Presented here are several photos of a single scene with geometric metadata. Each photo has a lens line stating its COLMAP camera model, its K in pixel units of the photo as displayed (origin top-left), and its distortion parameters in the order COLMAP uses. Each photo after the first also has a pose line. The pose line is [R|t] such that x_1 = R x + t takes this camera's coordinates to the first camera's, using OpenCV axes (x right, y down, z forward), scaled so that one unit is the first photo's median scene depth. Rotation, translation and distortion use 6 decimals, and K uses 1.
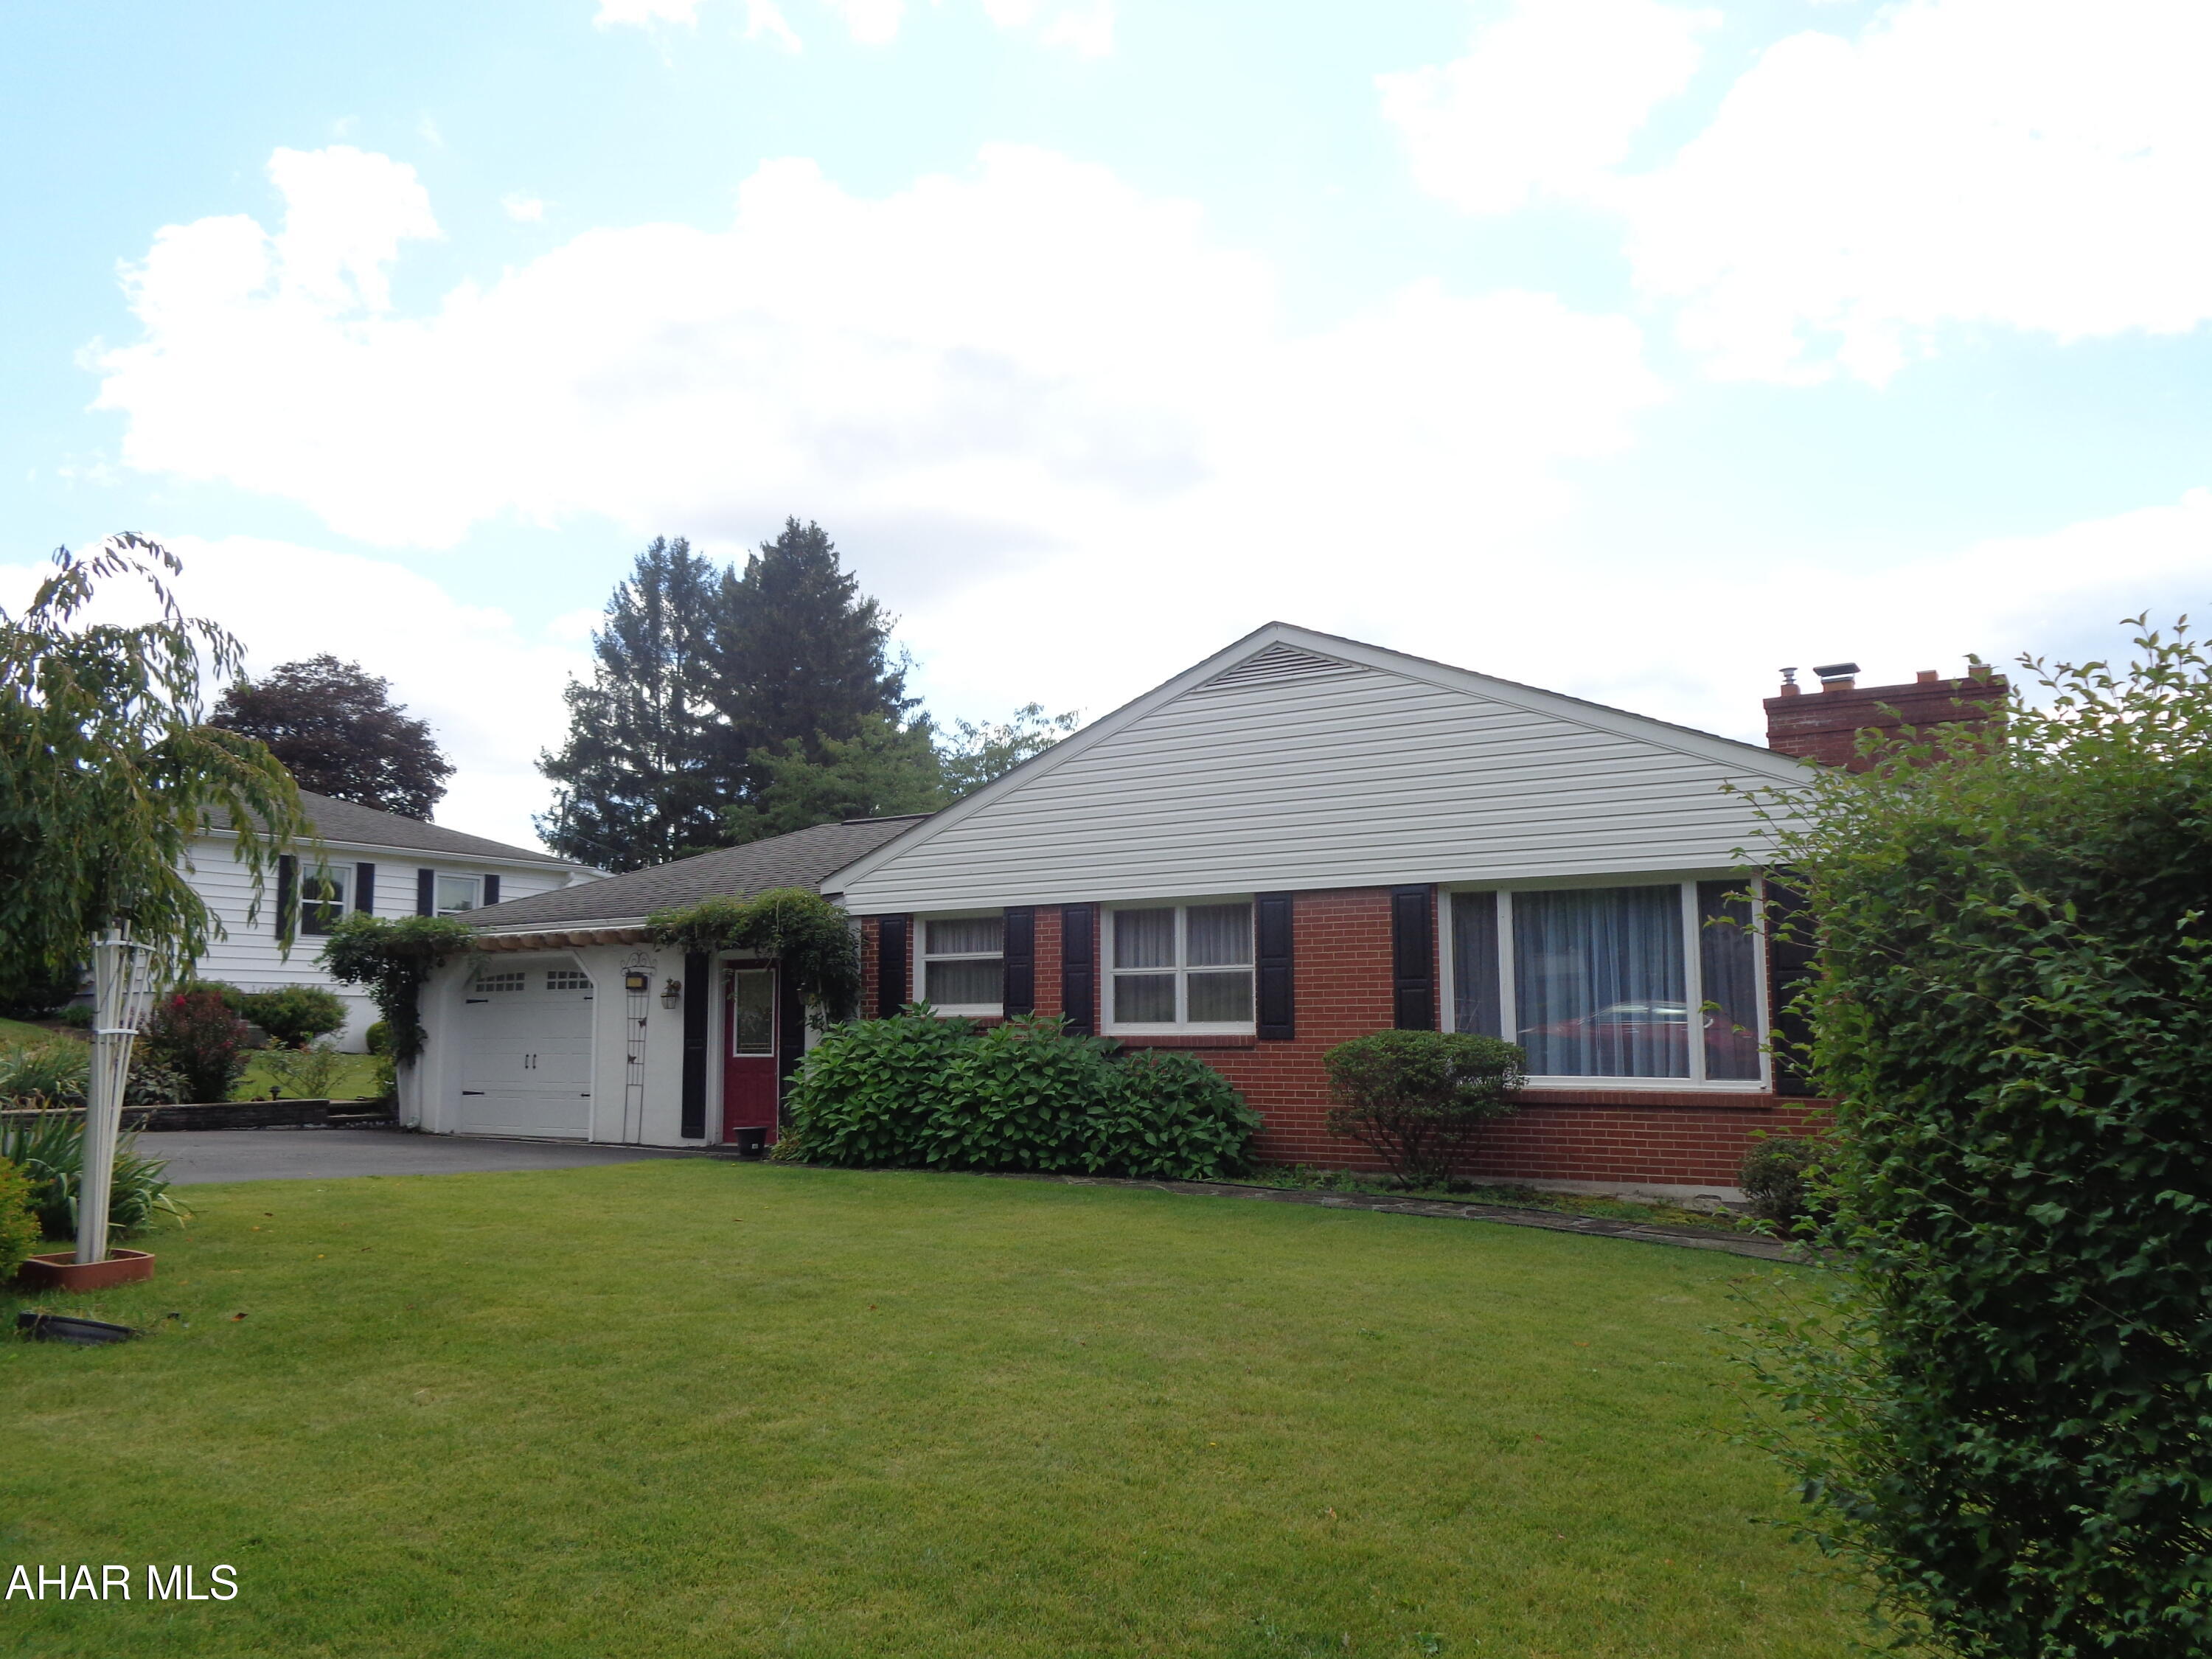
lens RADIAL K [[1658.5, 0, 1106.0], [0, 1658.5, 829.5], [0, 0, 1]] dist [0.017909, -0.029854]
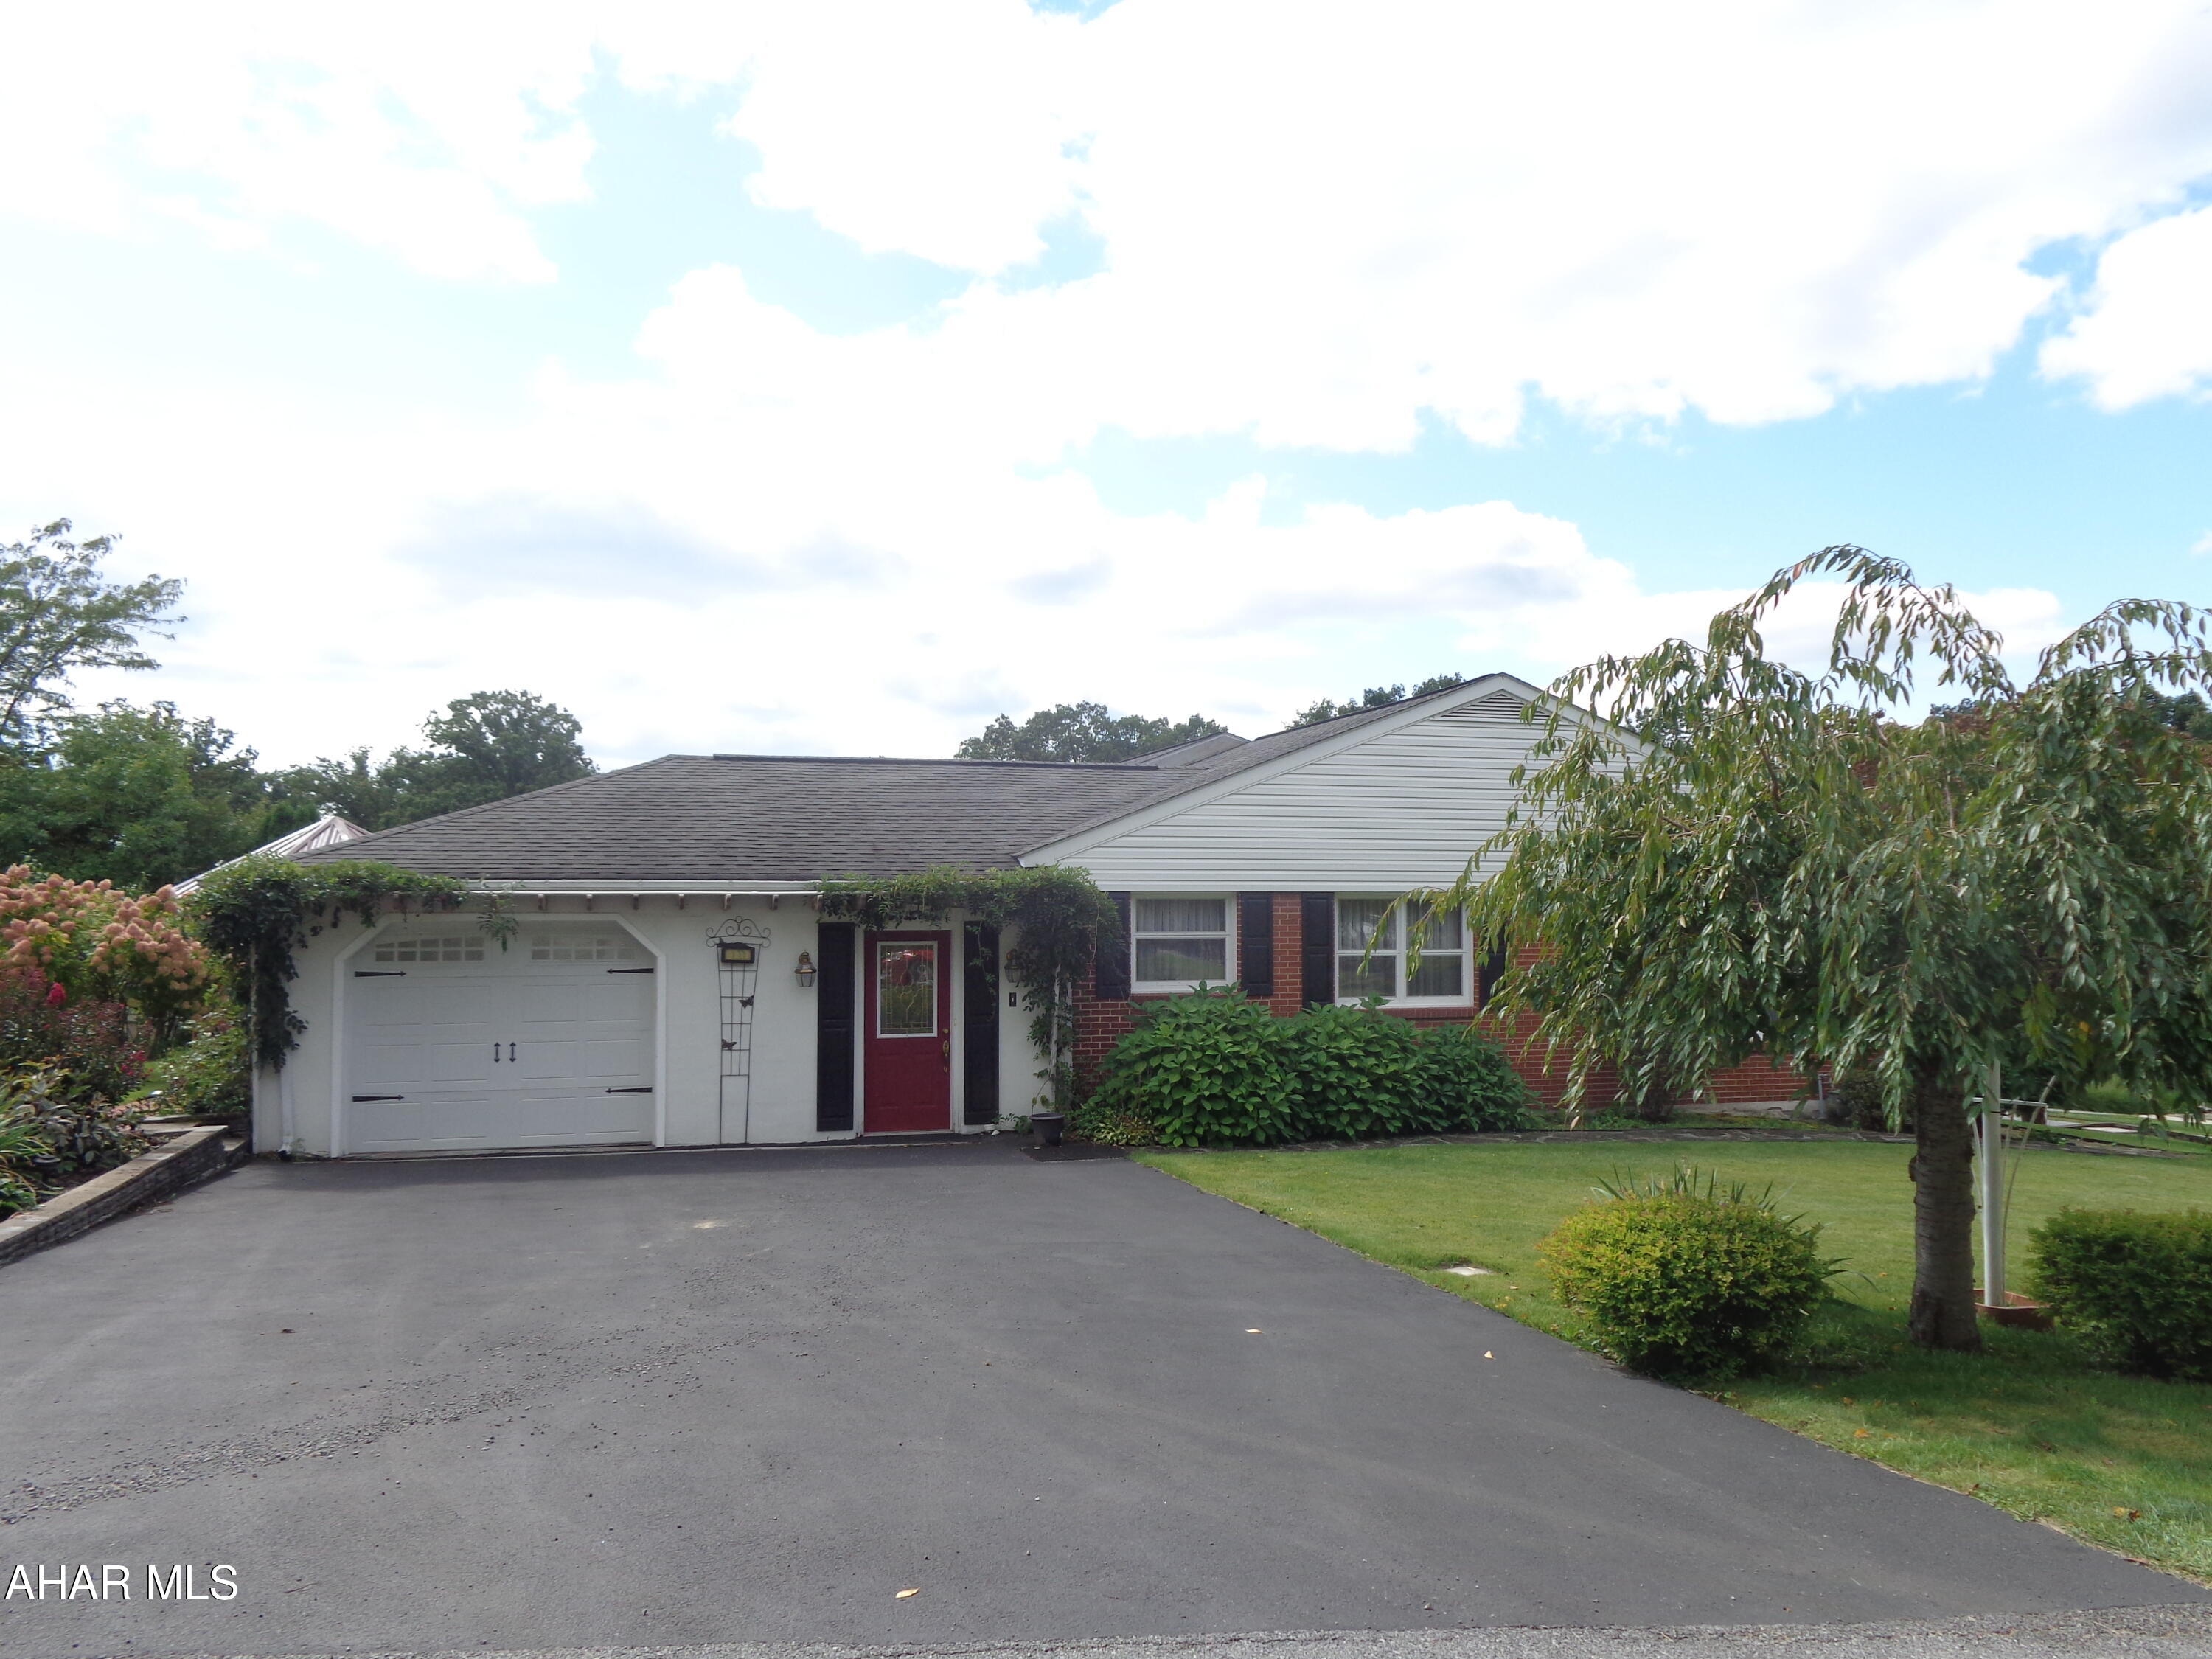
lens RADIAL K [[1658.5, 0, 1106.0], [0, 1658.5, 829.5], [0, 0, 1]] dist [0.017909, -0.029854]
pose [[0.669164, 0.036825, 0.742202, -0.823787], [-0.095327, 0.994773, 0.036590, -0.021819], [-0.736975, -0.095236, 0.669177, 0.312597]]
